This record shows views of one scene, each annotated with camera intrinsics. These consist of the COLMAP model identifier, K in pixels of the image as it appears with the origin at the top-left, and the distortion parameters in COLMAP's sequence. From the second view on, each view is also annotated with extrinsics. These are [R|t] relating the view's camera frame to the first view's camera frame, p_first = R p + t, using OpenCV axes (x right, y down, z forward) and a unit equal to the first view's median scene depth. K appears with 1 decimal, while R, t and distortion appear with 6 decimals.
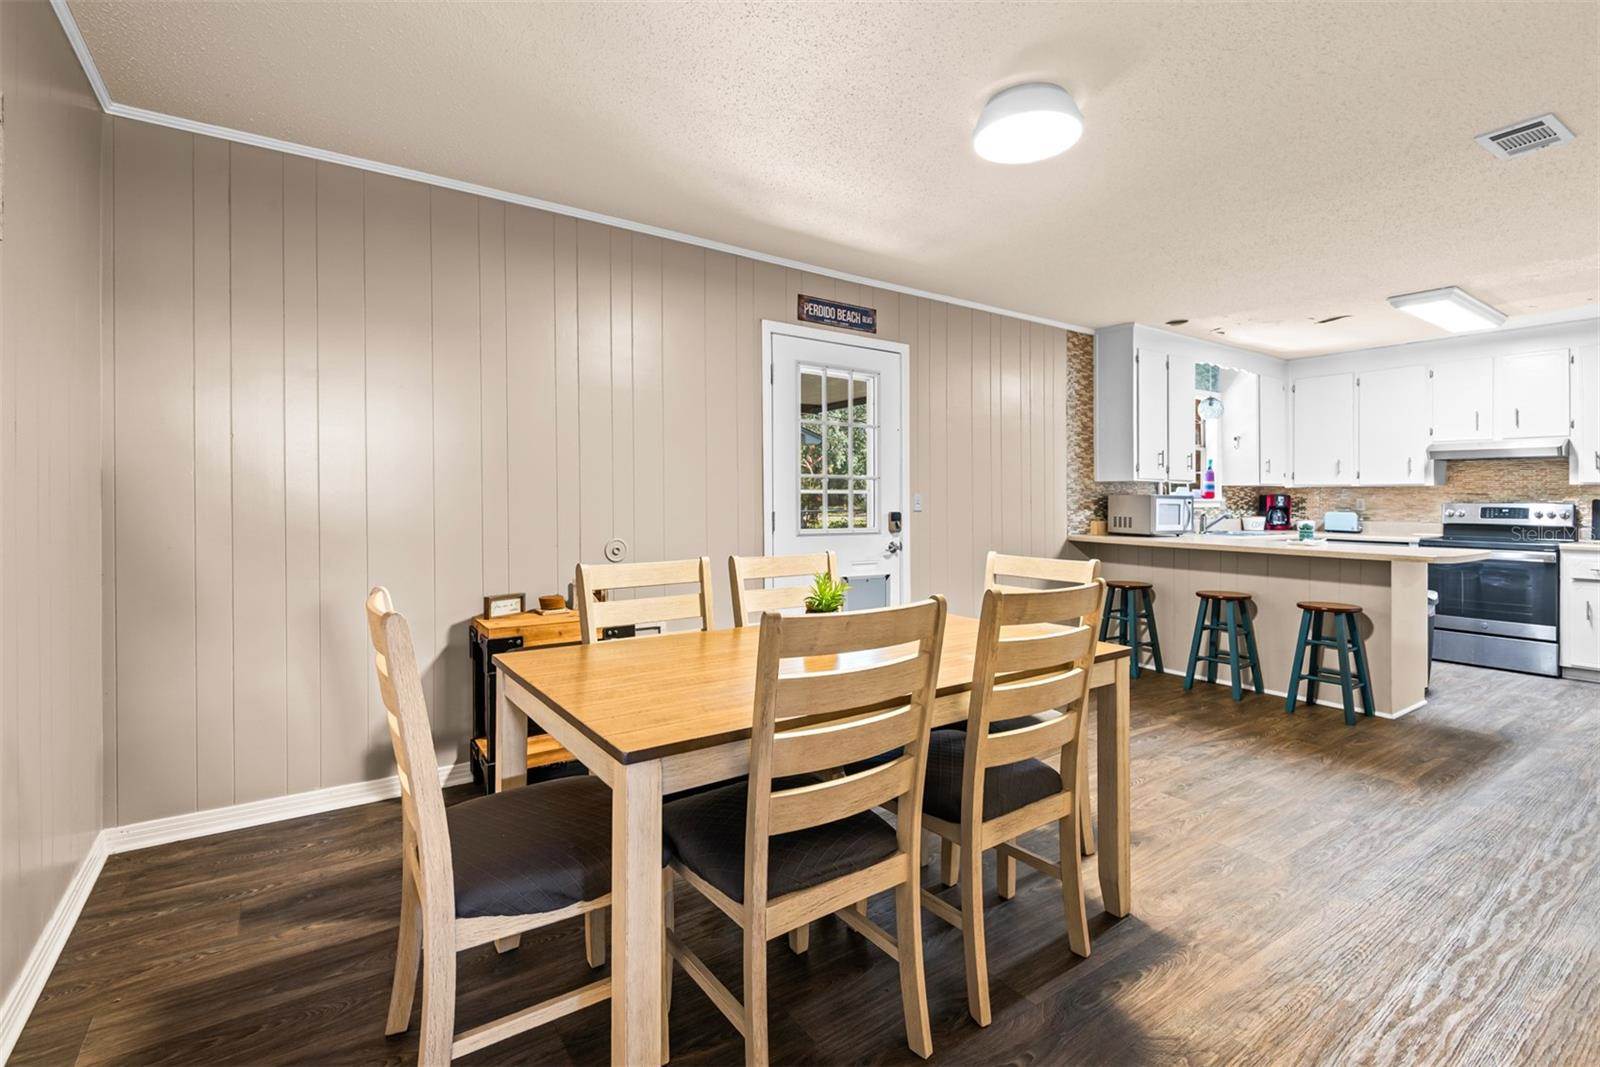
lens RADIAL K [[742.1, 0, 808.6], [0, 742.1, 503.4], [0, 0, 1]] dist [0.000479, -0.012186]
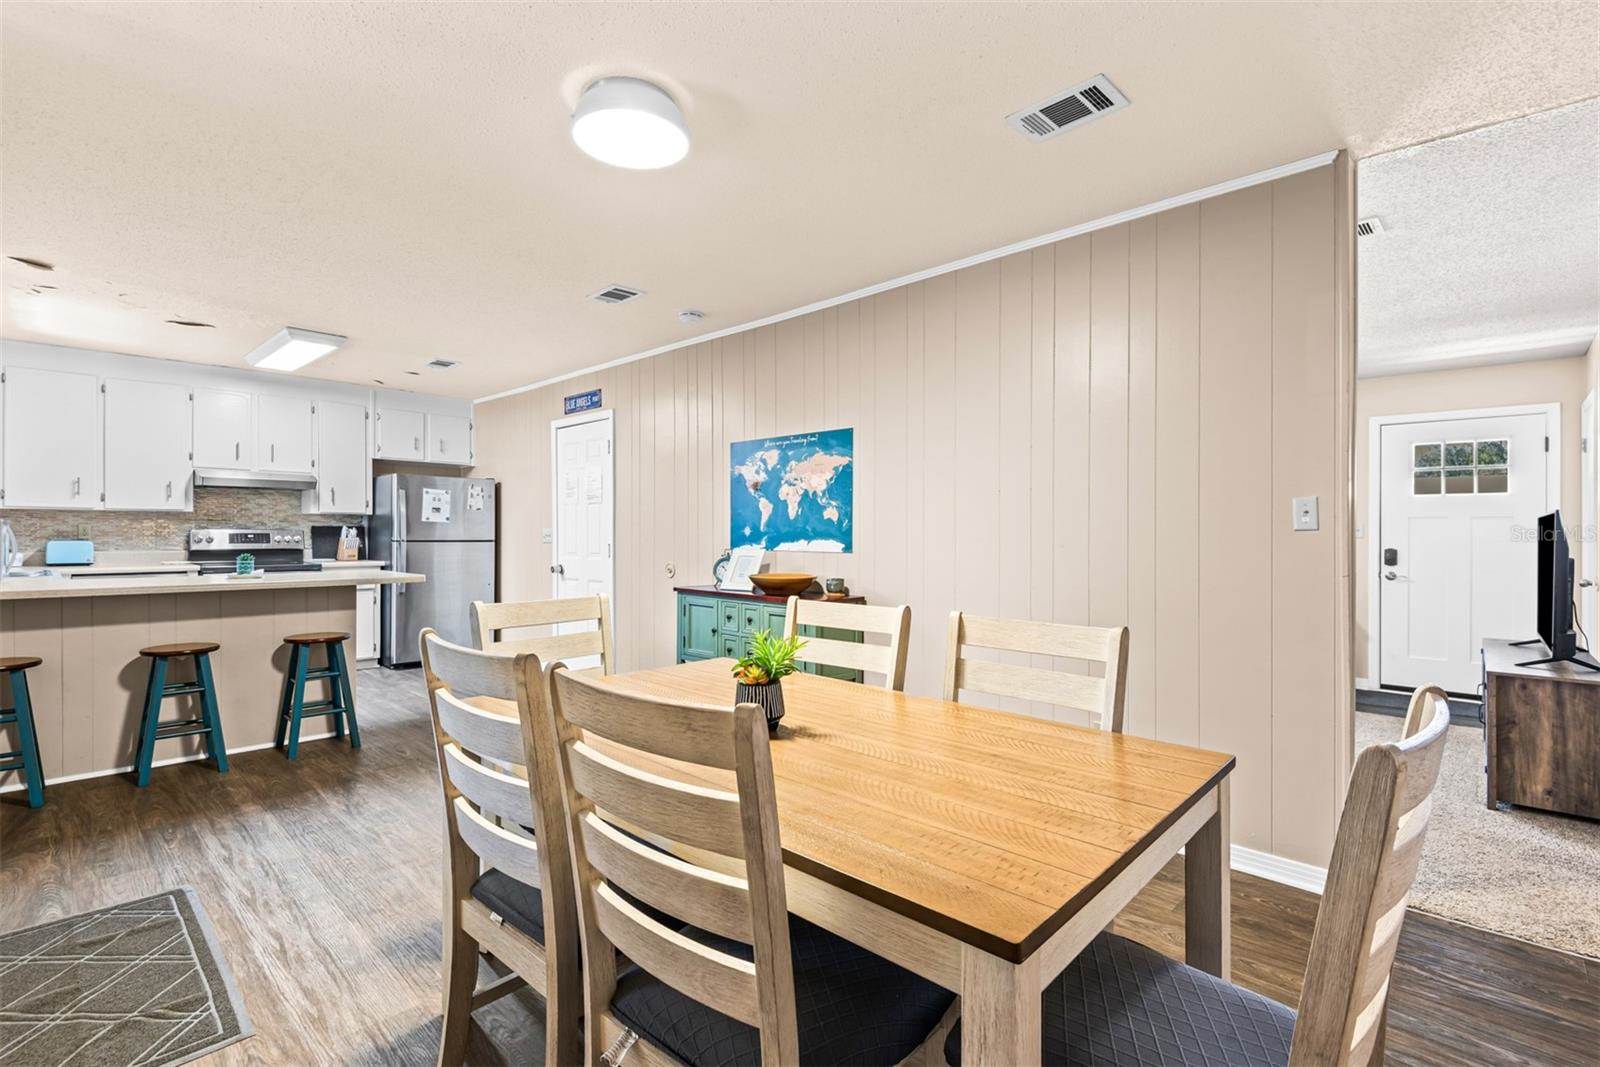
lens RADIAL K [[725.6, 0, 799.0], [0, 725.6, 536.1], [0, 0, 1]] dist [0.042264, -0.020807]
pose [[-0.198257, -0.014656, 0.980041, -0.304521], [0.002560, 0.999877, 0.015470, -0.005530], [-0.980147, 0.005576, -0.198195, 0.470875]]
